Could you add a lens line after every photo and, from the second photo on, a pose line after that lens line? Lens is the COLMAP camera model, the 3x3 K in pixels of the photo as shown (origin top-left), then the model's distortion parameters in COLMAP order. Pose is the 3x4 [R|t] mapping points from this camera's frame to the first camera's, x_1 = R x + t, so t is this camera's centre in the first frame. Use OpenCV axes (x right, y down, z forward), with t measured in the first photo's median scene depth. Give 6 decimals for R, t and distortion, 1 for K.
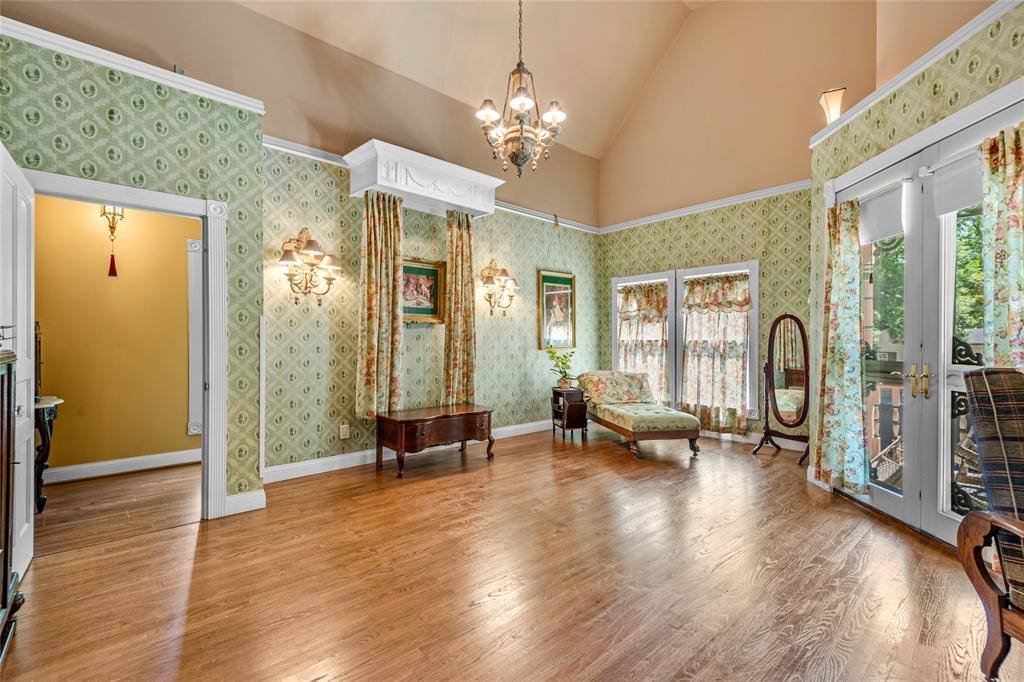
lens RADIAL K [[466.7, 0, 517.3], [0, 466.7, 343.3], [0, 0, 1]] dist [-0.011448, -0.003083]
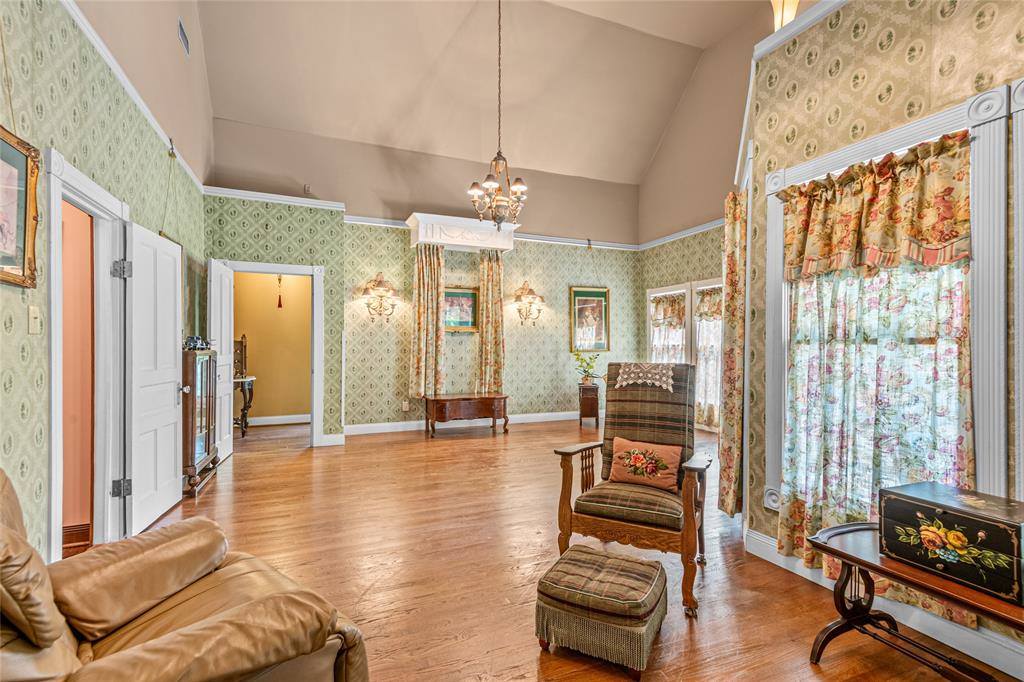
lens RADIAL K [[466.7, 0, 505.8], [0, 466.7, 342.5], [0, 0, 1]] dist [-0.011448, -0.003083]
pose [[0.935826, 0.001302, -0.352459, 0.438190], [-0.003601, 0.999976, -0.005867, -0.006061], [0.352443, 0.006760, 0.935809, -0.272432]]
